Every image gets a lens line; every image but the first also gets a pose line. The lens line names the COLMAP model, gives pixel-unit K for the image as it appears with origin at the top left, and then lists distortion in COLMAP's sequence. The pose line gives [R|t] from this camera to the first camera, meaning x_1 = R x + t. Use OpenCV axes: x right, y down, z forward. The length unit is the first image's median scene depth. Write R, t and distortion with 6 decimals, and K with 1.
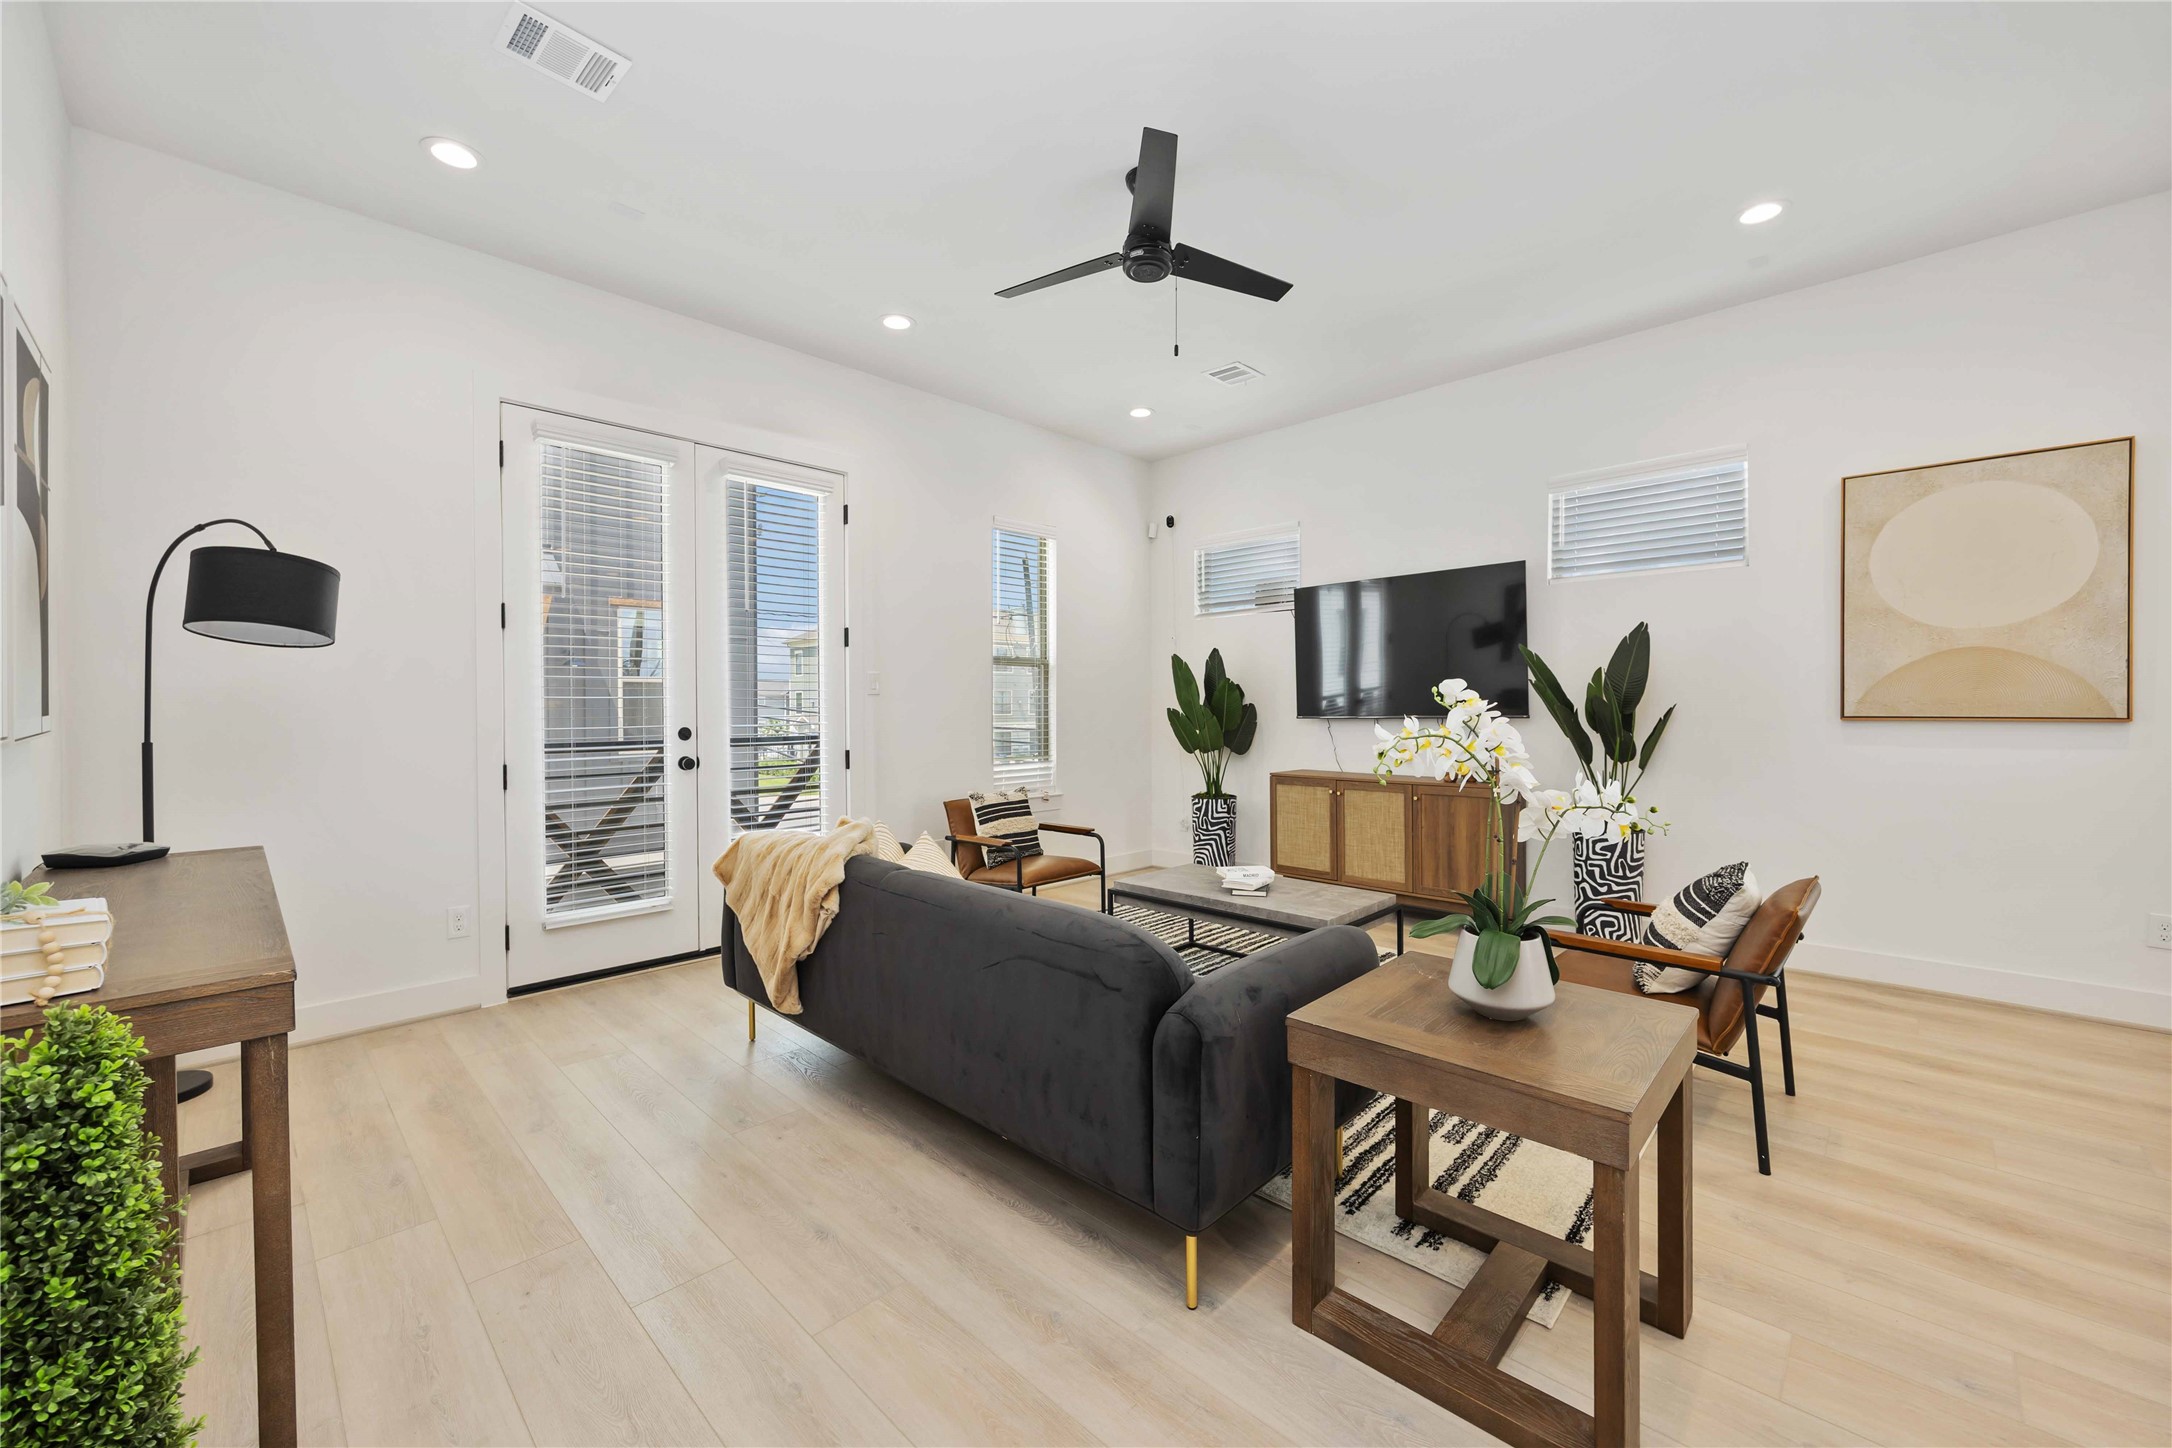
lens RADIAL K [[838.3, 0, 1183.2], [0, 838.3, 720.8], [0, 0, 1]] dist [-0.005445, 0.001292]
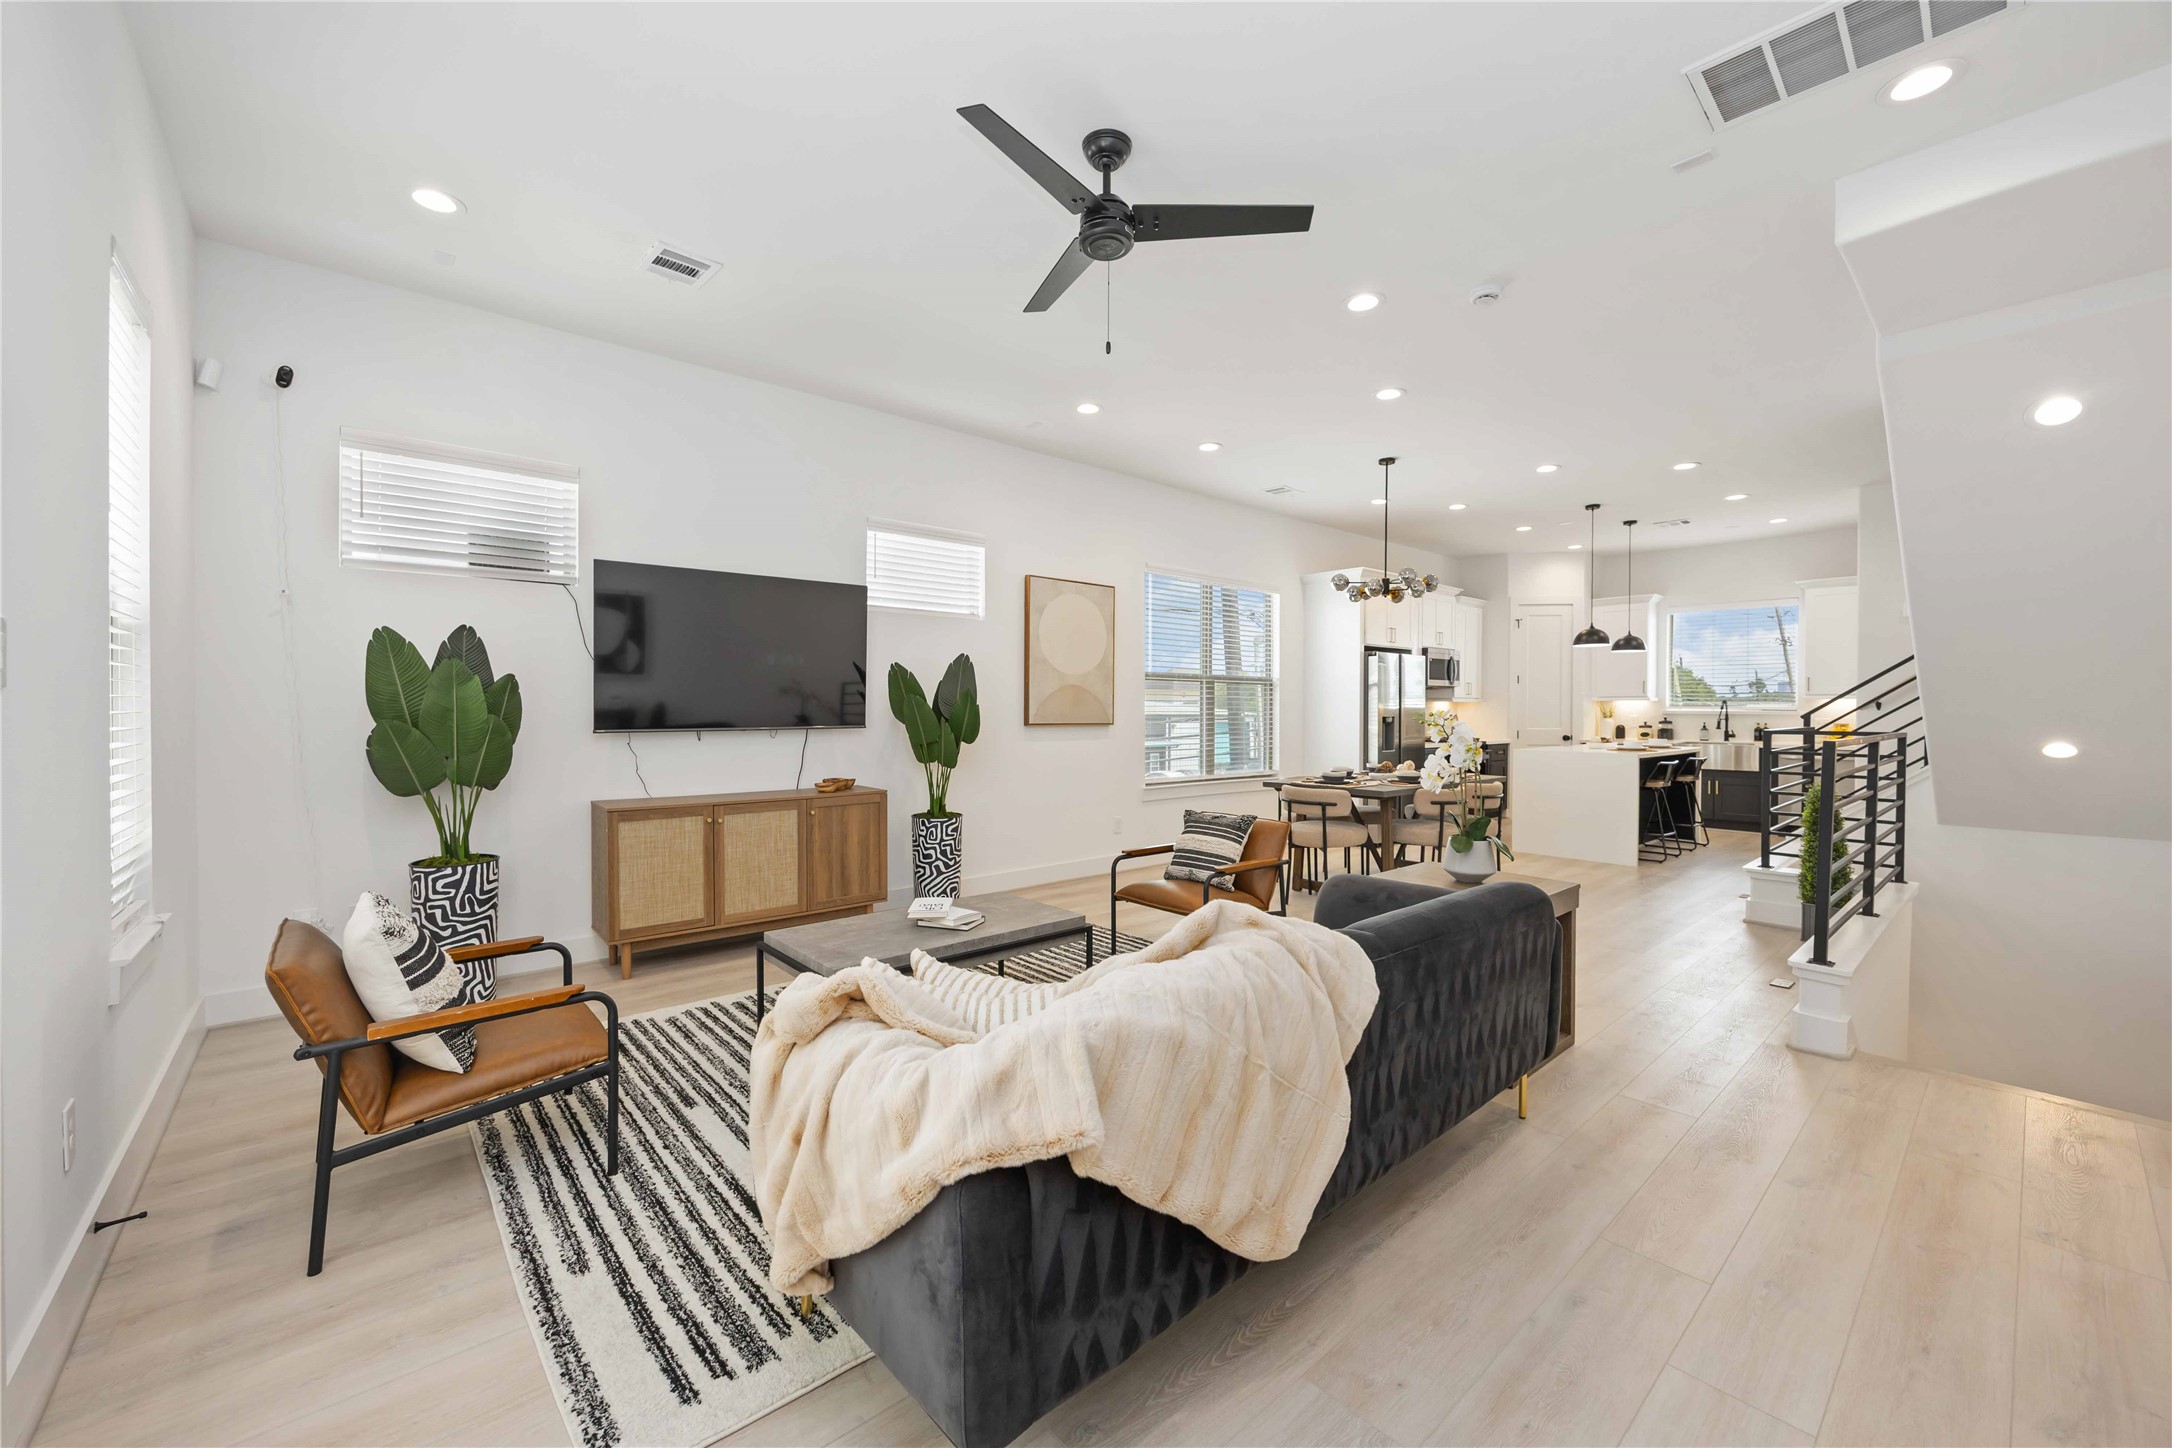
lens RADIAL K [[941.1, 0, 1057.6], [0, 941.1, 713.5], [0, 0, 1]] dist [0.006157, 0.000586]
pose [[0.069178, 0.003871, 0.997597, -0.792119], [0.013163, 0.999902, -0.004793, -0.012017], [-0.997518, 0.013463, 0.069120, 0.647937]]
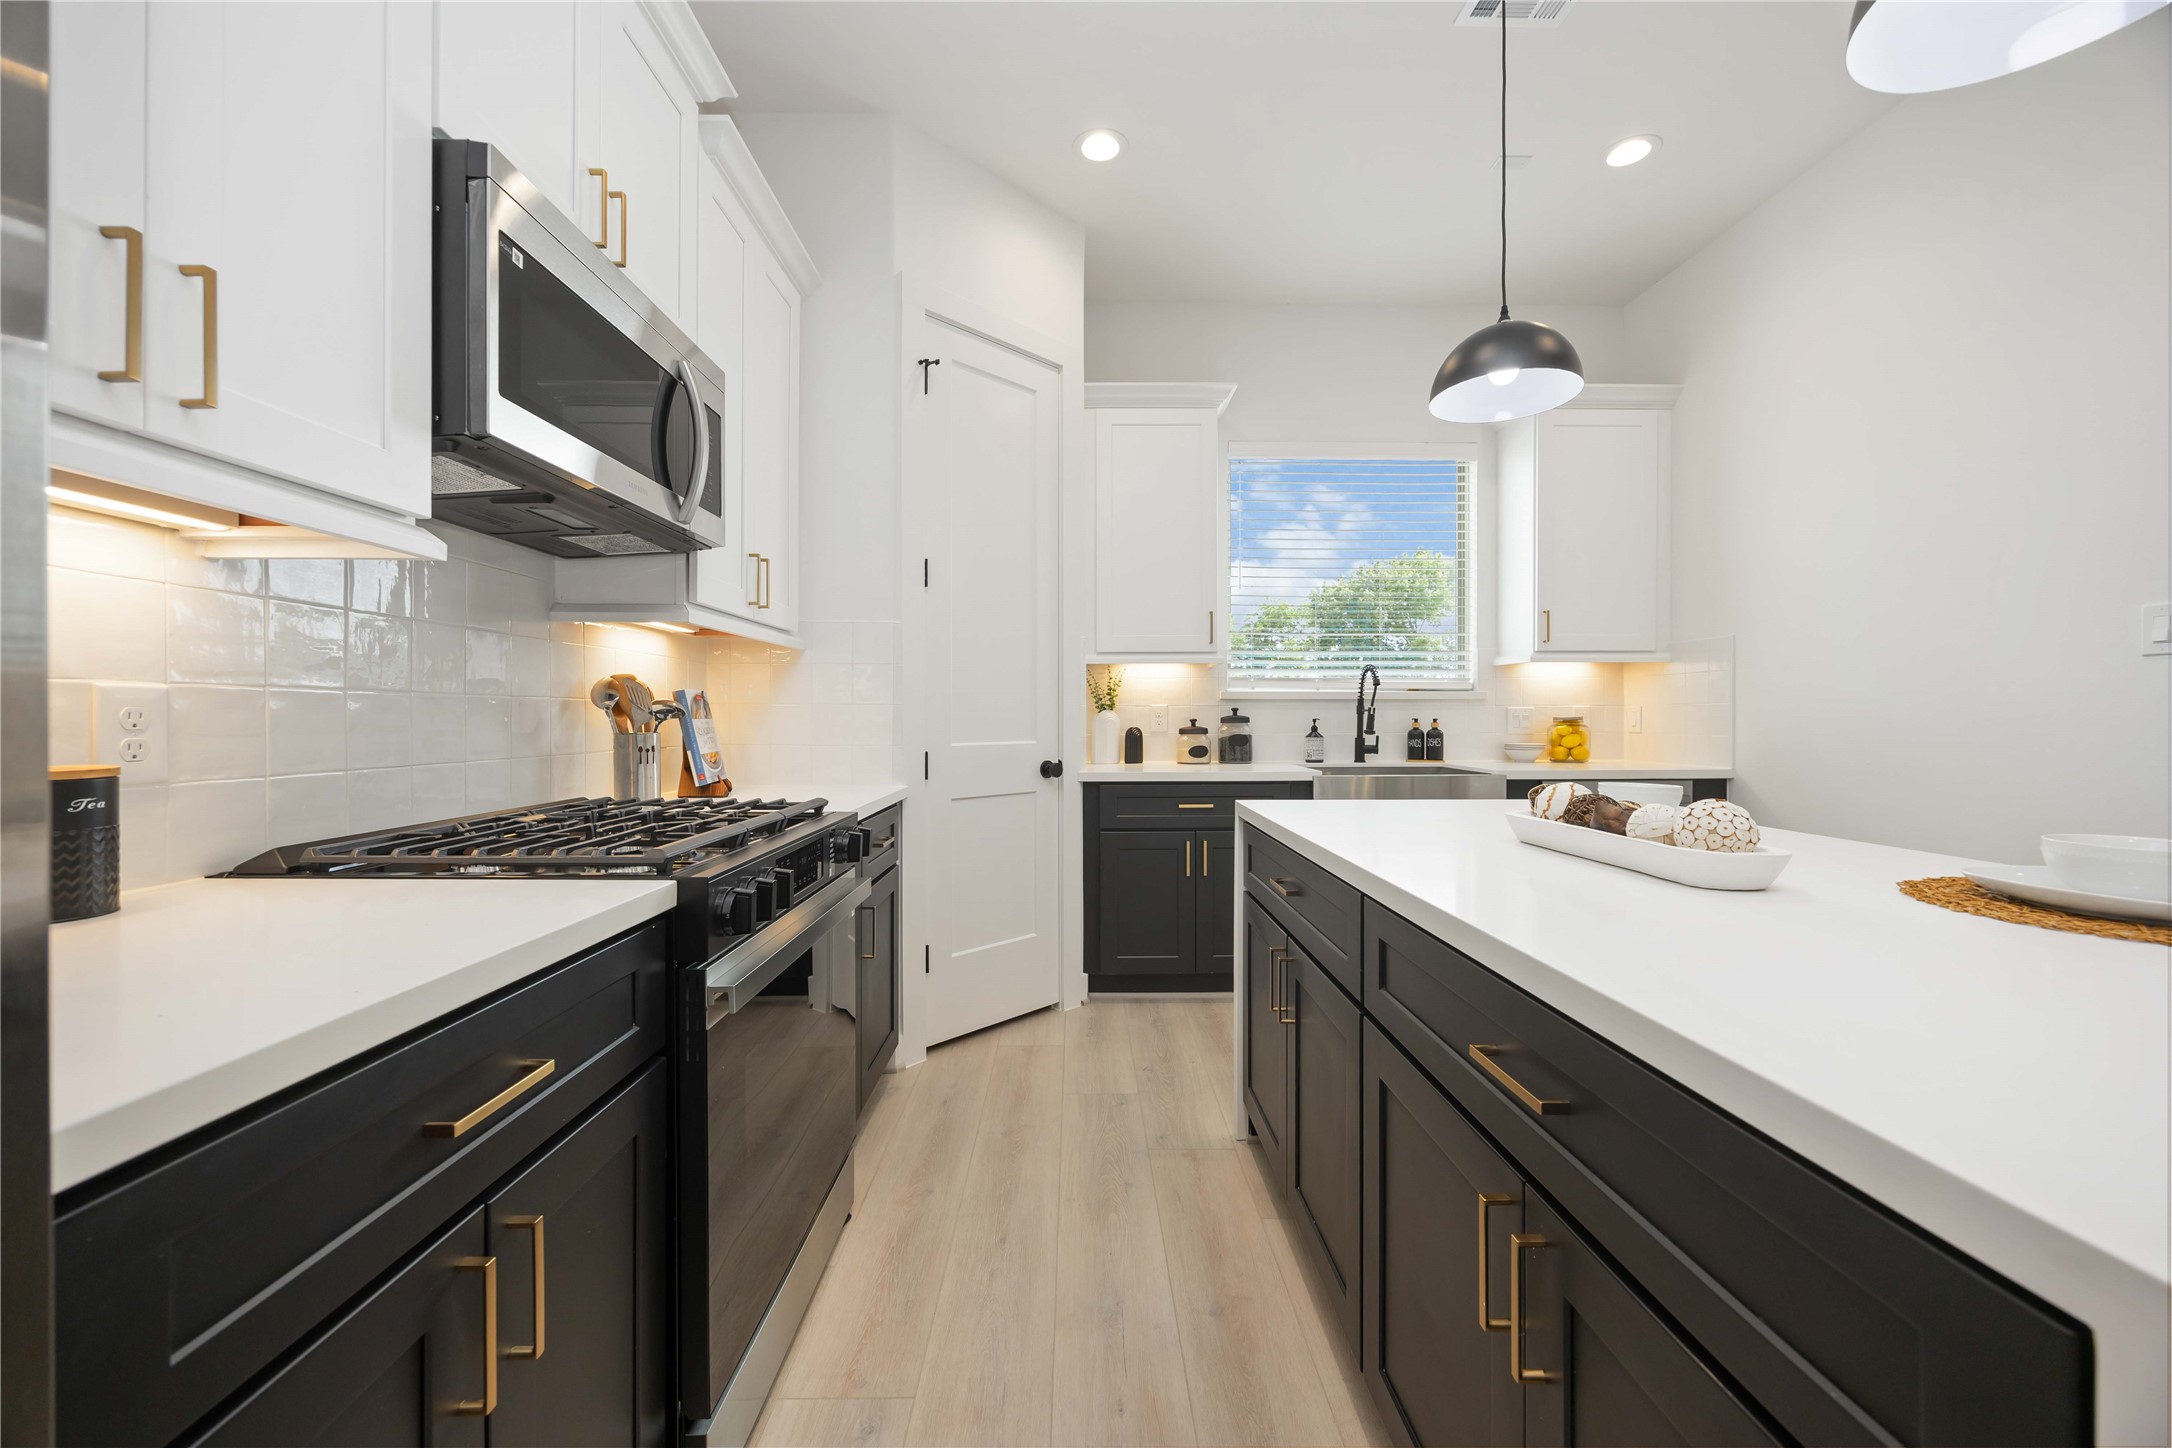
lens RADIAL K [[838.3, 0, 1085.8], [0, 838.3, 721.8], [0, 0, 1]] dist [-0.005445, 0.001292]
pose [[-0.697920, 0.010175, 0.716103, 1.090336], [0.023406, 0.999689, 0.008607, 0.009672], [-0.715793, 0.022768, -0.697941, 0.011258]]
